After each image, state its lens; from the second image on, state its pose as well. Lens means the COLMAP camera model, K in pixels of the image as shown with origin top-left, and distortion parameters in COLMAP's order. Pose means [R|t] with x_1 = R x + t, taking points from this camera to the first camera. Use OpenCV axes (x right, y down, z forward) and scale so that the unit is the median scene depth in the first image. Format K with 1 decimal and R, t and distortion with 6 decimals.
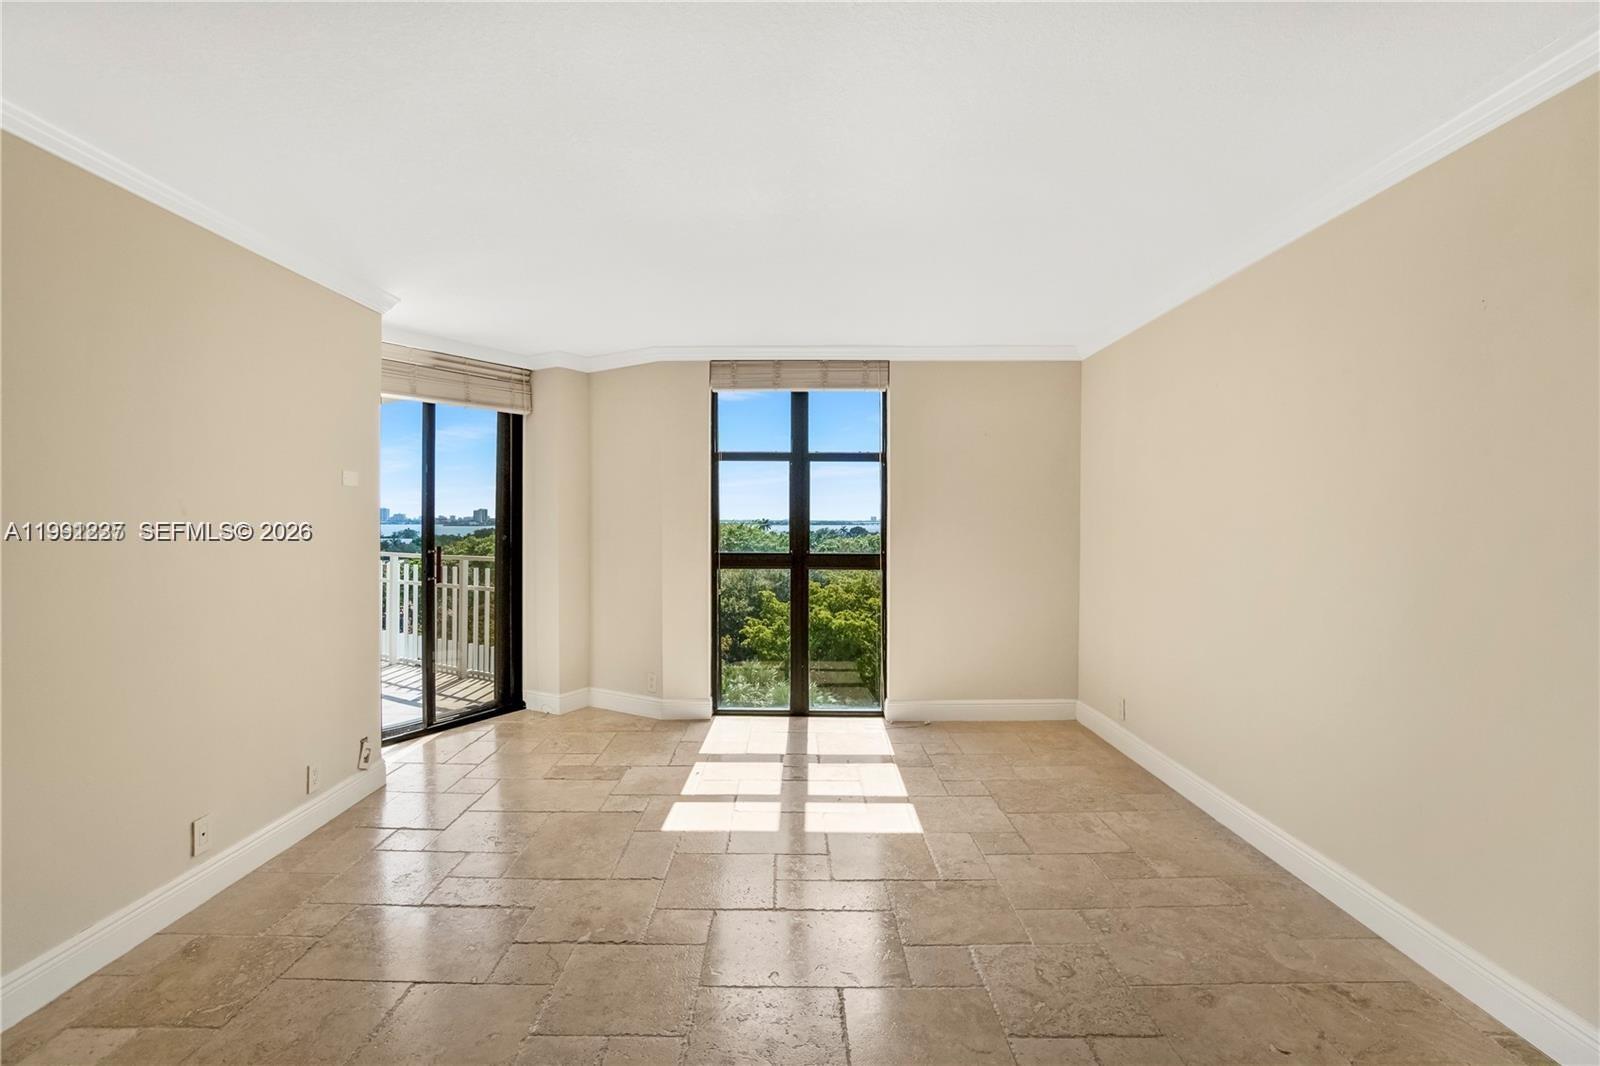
lens RADIAL K [[720.6, 0, 789.5], [0, 720.6, 519.2], [0, 0, 1]] dist [-0.053334, 0.019385]
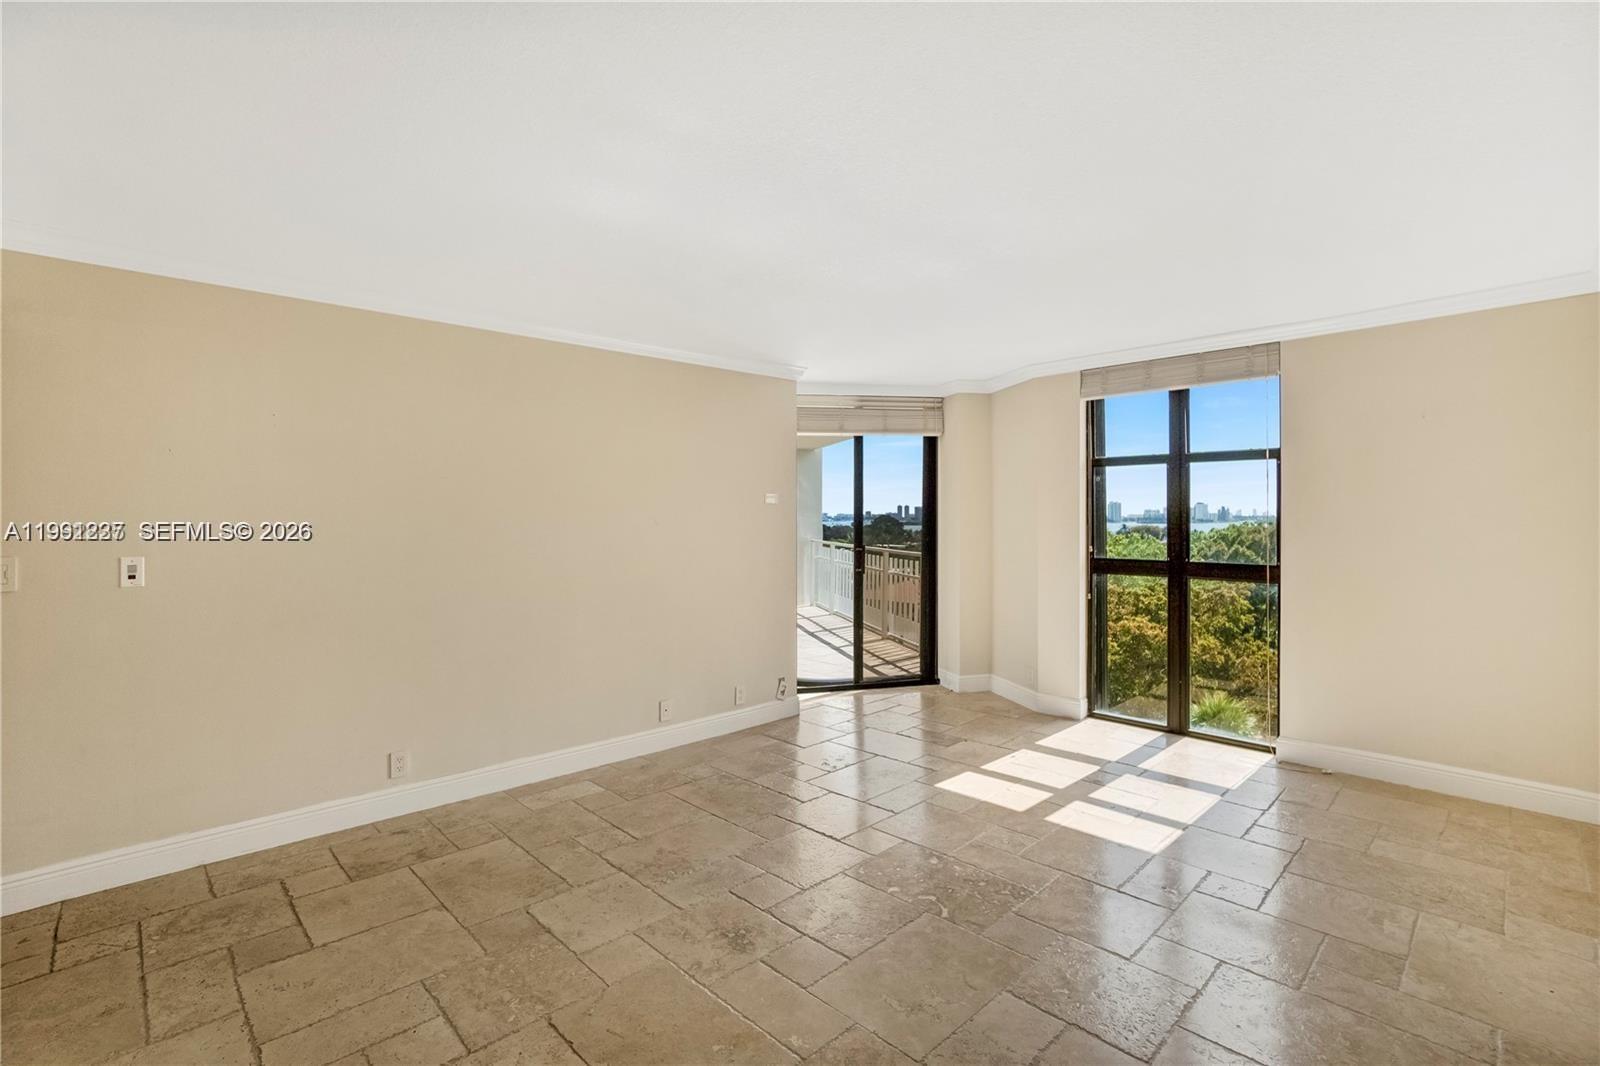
lens RADIAL K [[732.3, 0, 789.5], [0, 732.3, 519.8], [0, 0, 1]] dist [-0.049966, 0.026210]
pose [[0.699171, -0.001844, -0.714952, 0.334476], [0.005224, 0.999983, 0.002530, -0.012215], [0.714935, -0.005503, 0.699169, -0.022822]]
